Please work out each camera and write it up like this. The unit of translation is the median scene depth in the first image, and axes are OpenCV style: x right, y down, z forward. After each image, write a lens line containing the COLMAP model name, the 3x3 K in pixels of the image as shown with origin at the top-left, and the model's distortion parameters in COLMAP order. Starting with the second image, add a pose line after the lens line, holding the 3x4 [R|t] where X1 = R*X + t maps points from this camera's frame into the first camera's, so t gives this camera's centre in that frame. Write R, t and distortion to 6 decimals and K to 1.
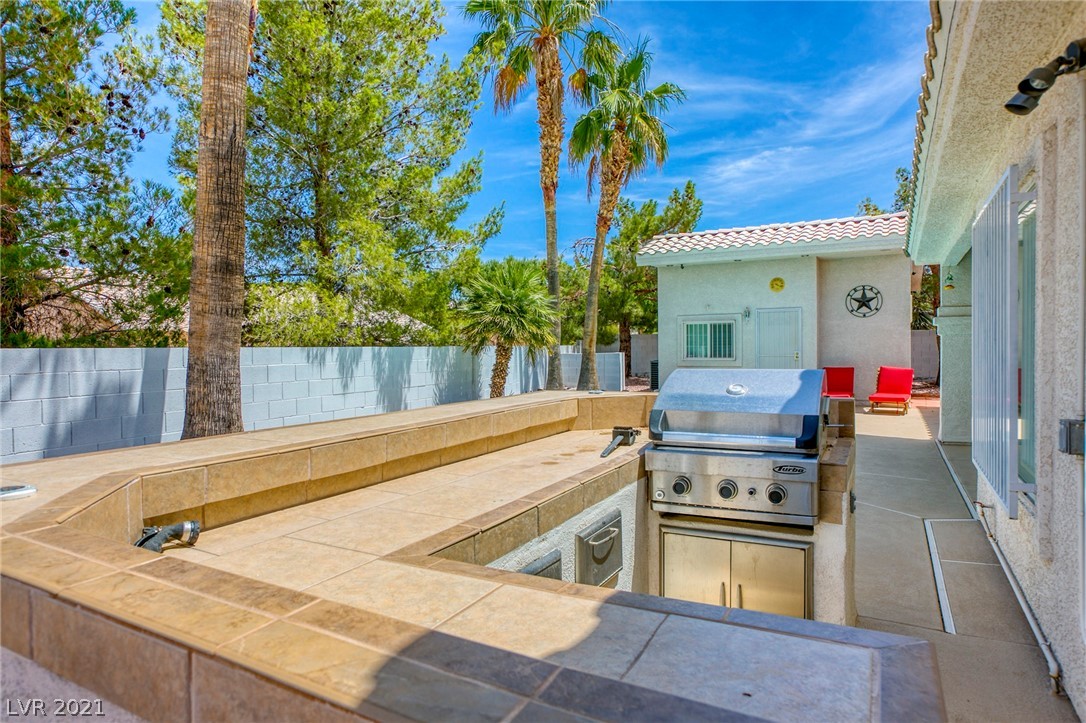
lens RADIAL K [[604.9, 0, 537.0], [0, 604.9, 337.1], [0, 0, 1]] dist [-0.023749, 0.014902]
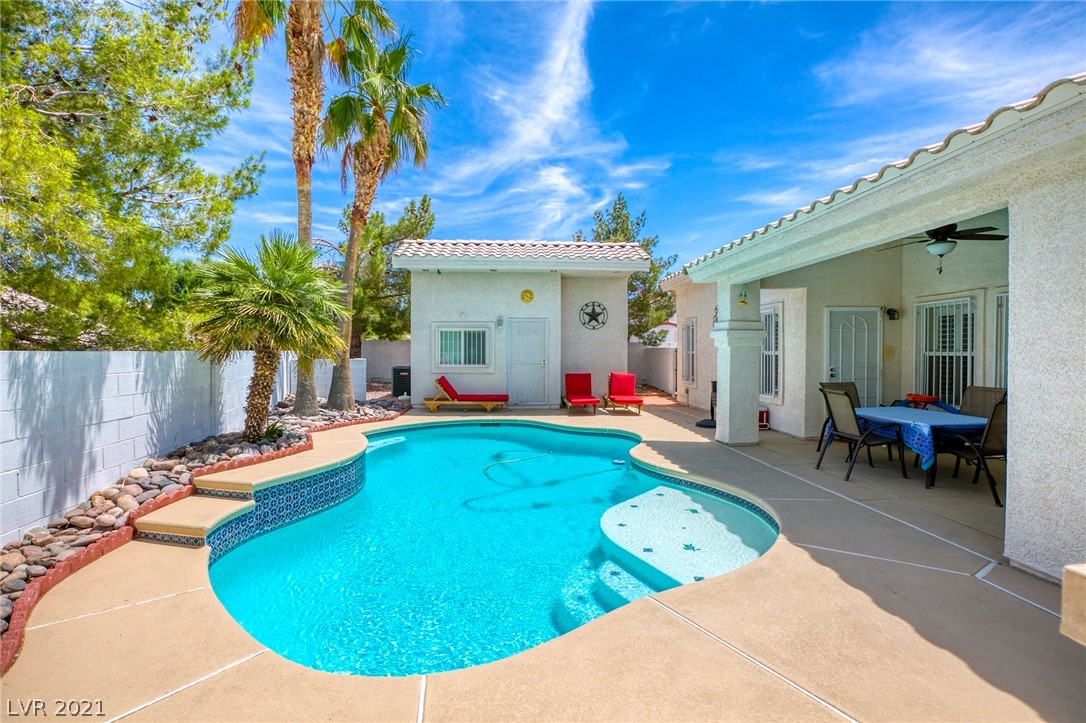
lens RADIAL K [[494.4, 0, 514.6], [0, 494.4, 351.2], [0, 0, 1]] dist [-0.034189, 0.011604]
pose [[0.861028, 0.012156, 0.508412, -0.065125], [-0.020191, 0.999743, 0.010291, 0.001648], [-0.508156, -0.019127, 0.861052, 0.248148]]
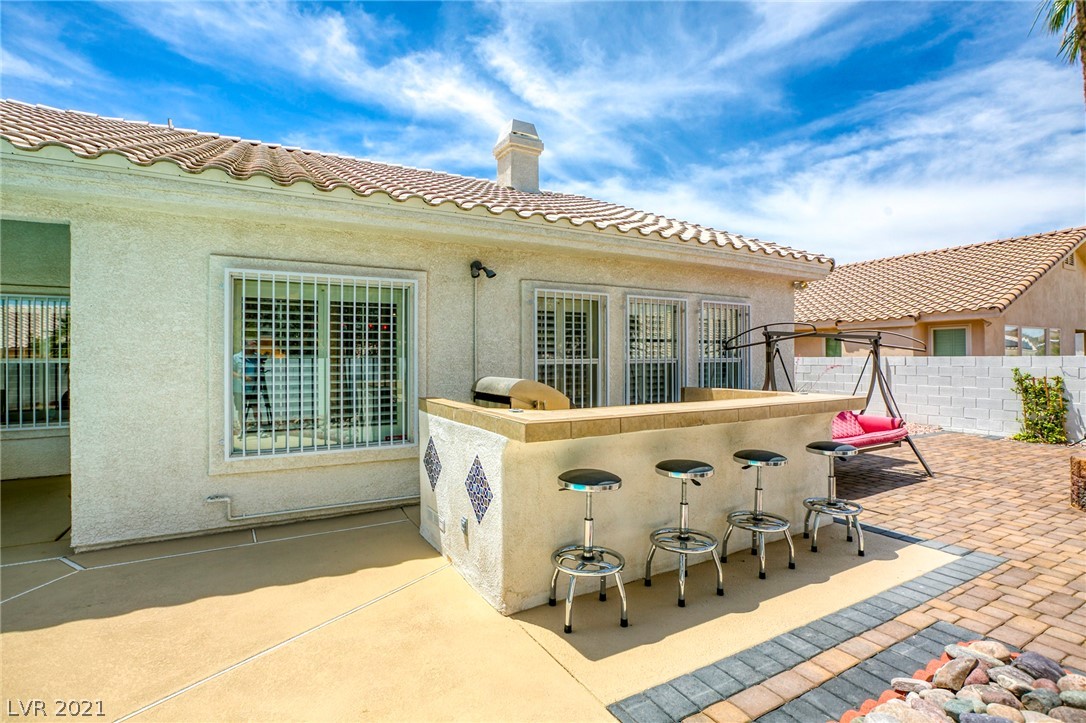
lens RADIAL K [[494.4, 0, 534.3], [0, 494.4, 355.7], [0, 0, 1]] dist [-0.034189, 0.011604]
pose [[-0.828261, 0.018389, 0.560041, -0.251080], [0.003735, 0.999620, -0.027299, 0.032732], [-0.560330, -0.020519, -0.828015, 1.528798]]
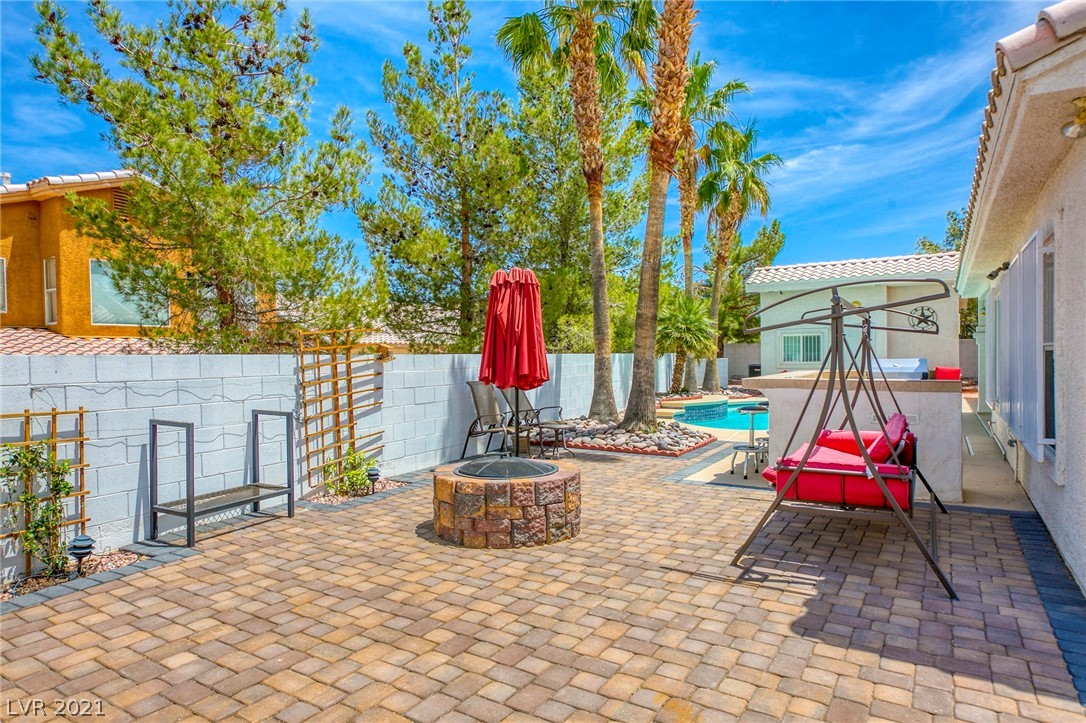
lens RADIAL K [[604.9, 0, 542.8], [0, 604.9, 373.0], [0, 0, 1]] dist [-0.023749, 0.014902]
pose [[0.998291, -0.004437, -0.058266, -0.215967], [0.007074, 0.998956, 0.045126, -0.004199], [0.058005, -0.045461, 0.997281, -0.378768]]
